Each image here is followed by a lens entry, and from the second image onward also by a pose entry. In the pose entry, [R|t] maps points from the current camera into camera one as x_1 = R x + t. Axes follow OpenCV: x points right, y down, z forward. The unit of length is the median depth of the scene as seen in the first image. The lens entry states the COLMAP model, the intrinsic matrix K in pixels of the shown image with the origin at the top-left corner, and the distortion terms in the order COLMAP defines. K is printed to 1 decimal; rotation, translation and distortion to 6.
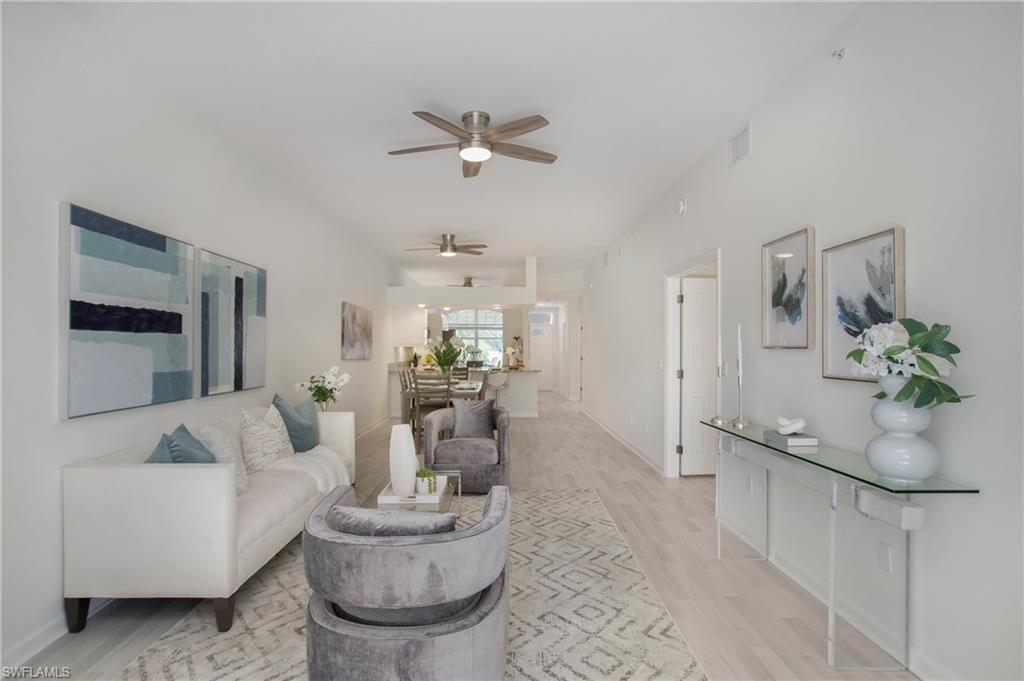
lens RADIAL K [[477.7, 0, 512.0], [0, 477.7, 340.5], [0, 0, 1]] dist [0.000506, 0.000483]
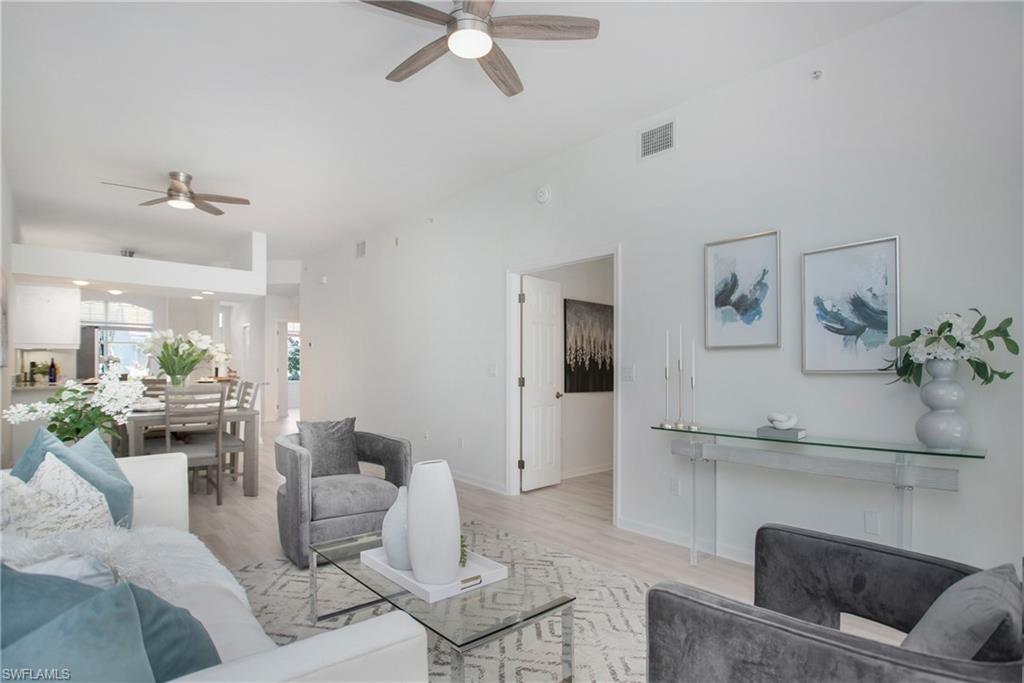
lens RADIAL K [[519.3, 0, 509.9], [0, 519.3, 371.3], [0, 0, 1]] dist [0.002509, 0.000301]
pose [[0.794054, 0.002037, 0.607844, -0.486105], [-0.017310, 0.999665, 0.019264, 0.054496], [-0.607601, -0.025818, 0.793823, 0.397945]]
